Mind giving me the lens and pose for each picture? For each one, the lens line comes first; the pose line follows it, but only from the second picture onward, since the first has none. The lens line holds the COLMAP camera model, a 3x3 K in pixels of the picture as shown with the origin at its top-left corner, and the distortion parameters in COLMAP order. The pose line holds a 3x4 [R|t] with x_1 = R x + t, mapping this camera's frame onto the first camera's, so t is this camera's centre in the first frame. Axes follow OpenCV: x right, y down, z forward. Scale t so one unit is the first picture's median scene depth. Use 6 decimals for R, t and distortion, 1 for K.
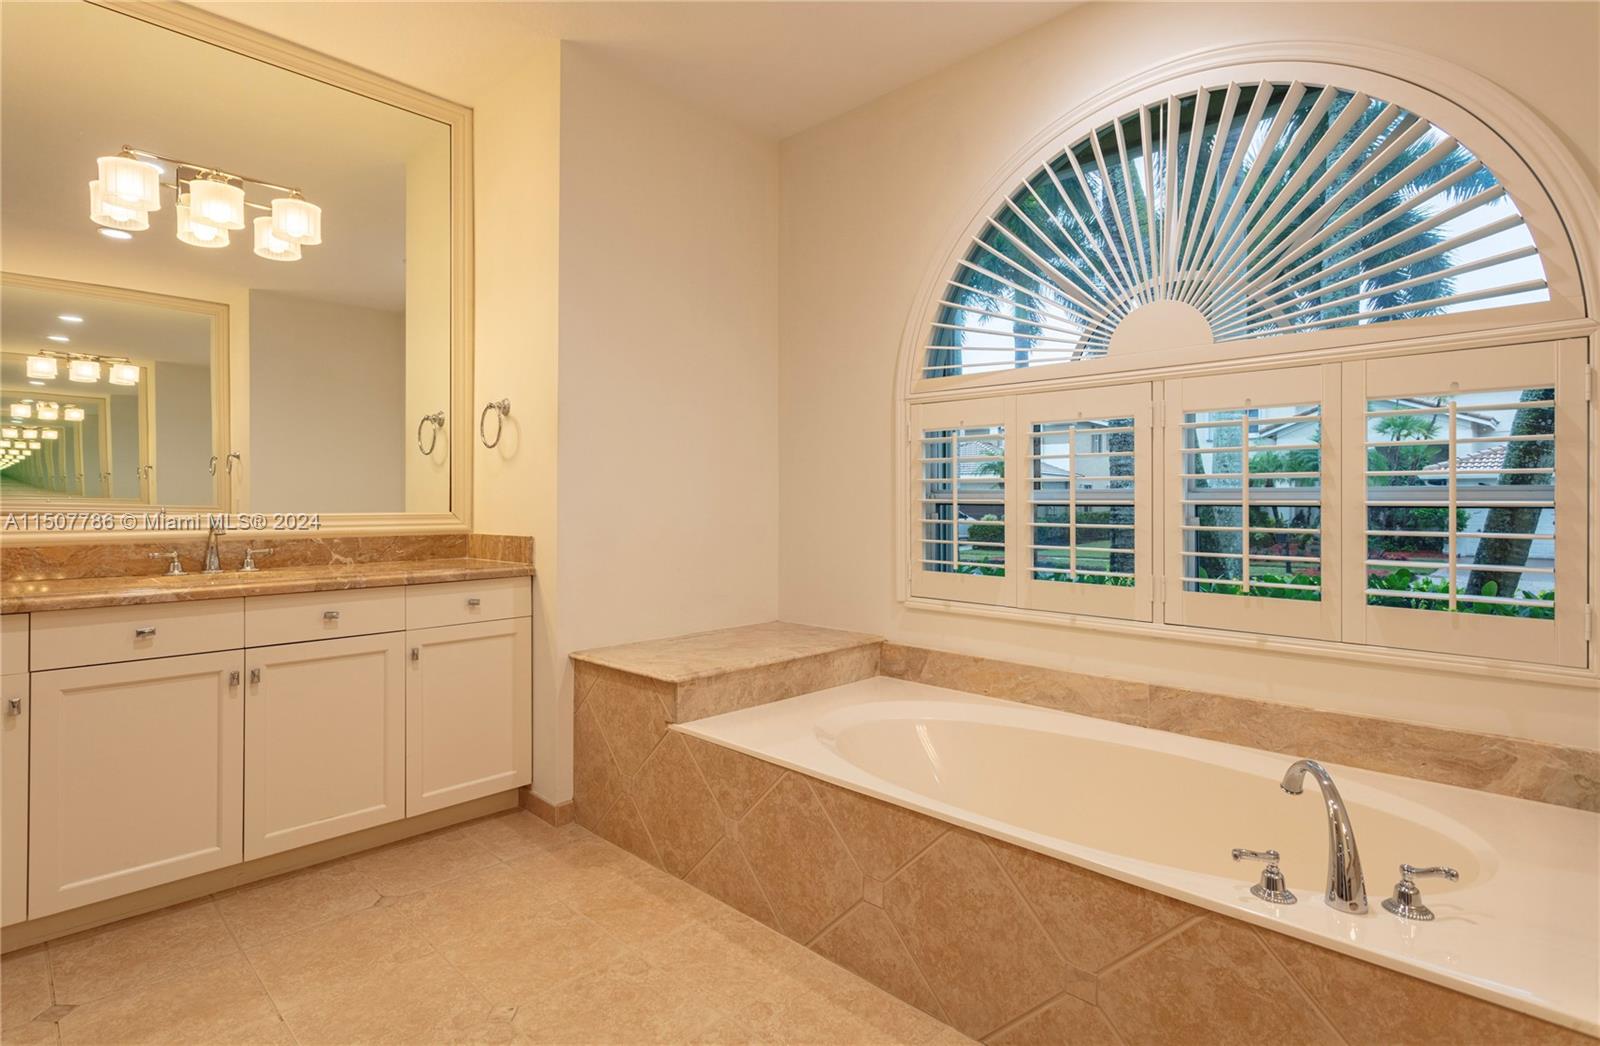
lens RADIAL K [[749.6, 0, 791.4], [0, 749.6, 488.7], [0, 0, 1]] dist [0.000603, 0.001412]
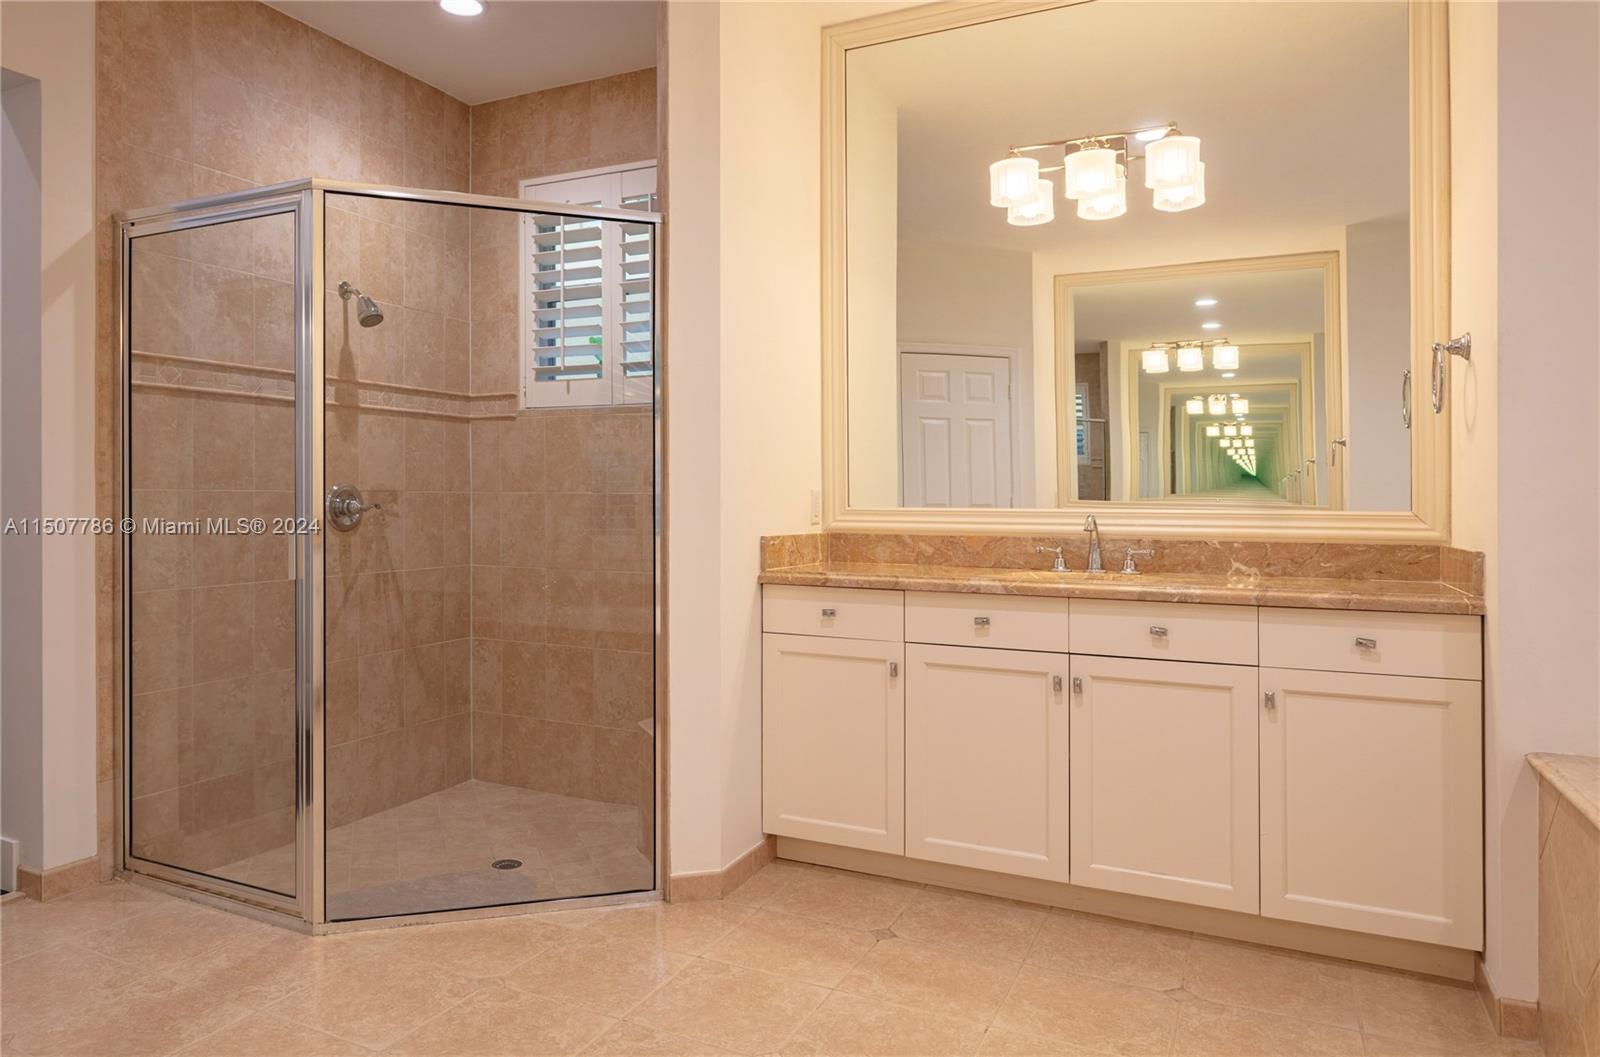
lens RADIAL K [[1079.7, 0, 798.5], [0, 1079.7, 485.1], [0, 0, 1]] dist [0.006618, -0.001014]
pose [[0.350419, -0.009022, -0.936550, 0.351786], [0.013038, 0.999904, -0.004754, 0.006276], [0.936502, -0.010545, 0.350503, 0.192793]]
